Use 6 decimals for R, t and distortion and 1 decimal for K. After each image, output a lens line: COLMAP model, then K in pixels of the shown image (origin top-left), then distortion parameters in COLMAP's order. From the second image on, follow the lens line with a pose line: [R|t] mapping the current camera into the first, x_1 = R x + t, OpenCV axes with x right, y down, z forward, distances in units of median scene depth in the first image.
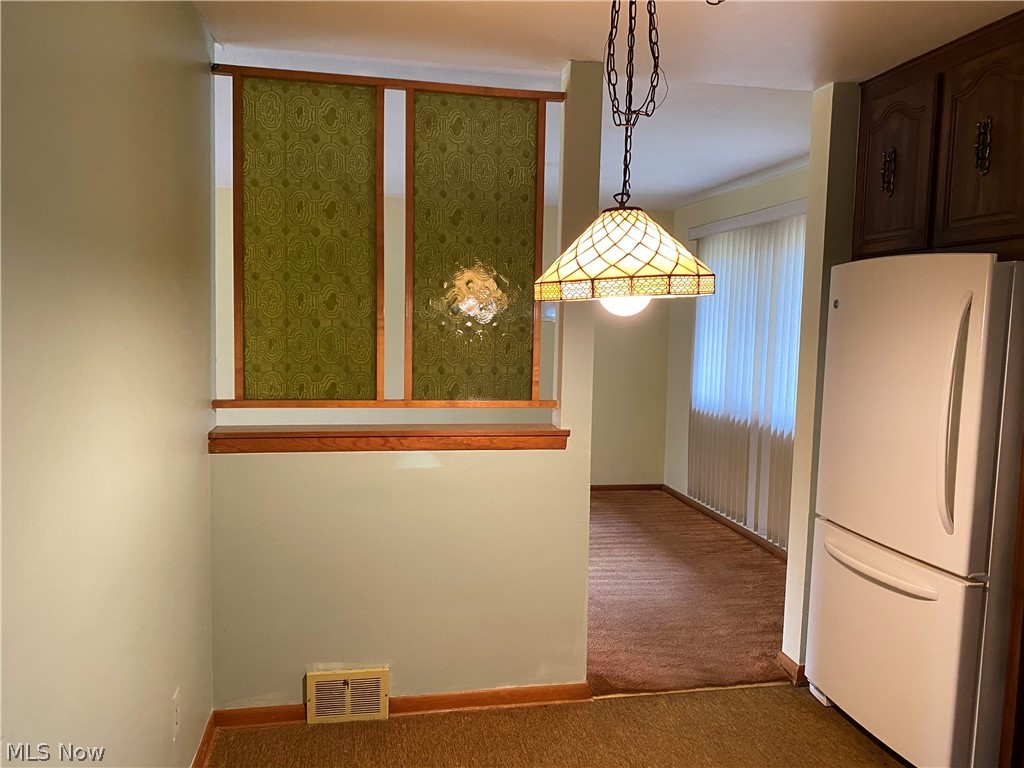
lens RADIAL K [[786.4, 0, 510.0], [0, 786.4, 379.4], [0, 0, 1]] dist [0.029133, 0.002317]
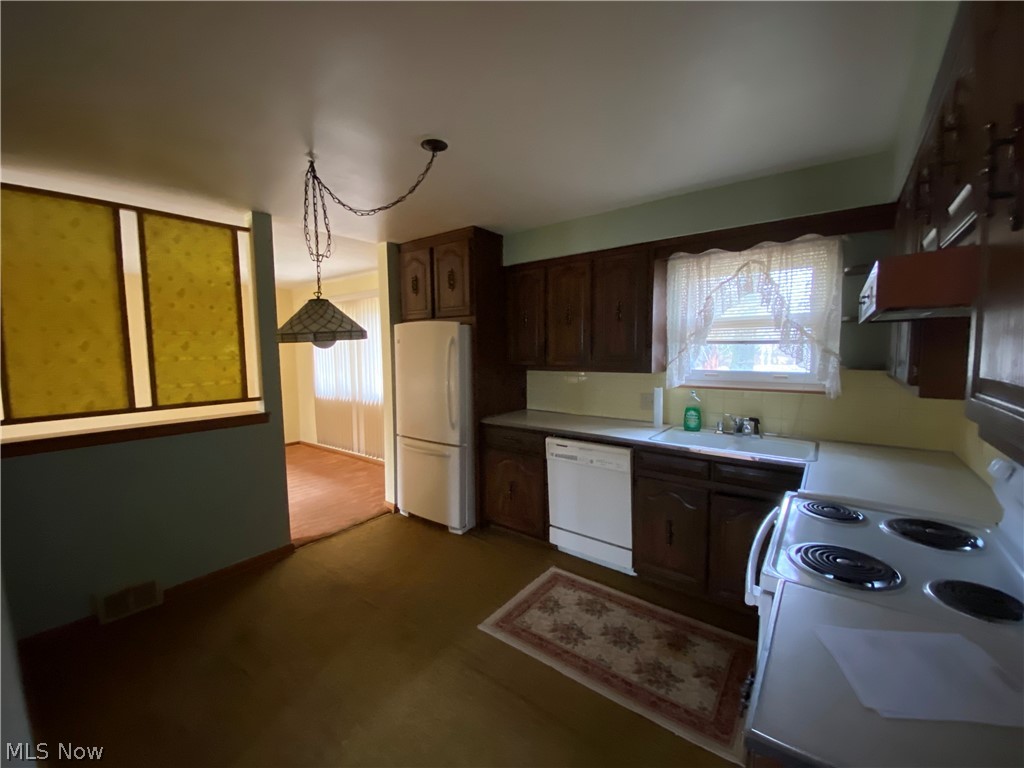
lens RADIAL K [[415.9, 0, 512.7], [0, 415.9, 383.7], [0, 0, 1]] dist [-0.001737, -0.000309]
pose [[0.749704, -0.086005, 0.656161, -0.136653], [0.078262, 0.996084, 0.041140, 0.003315], [-0.657130, 0.020510, 0.753498, -0.116519]]
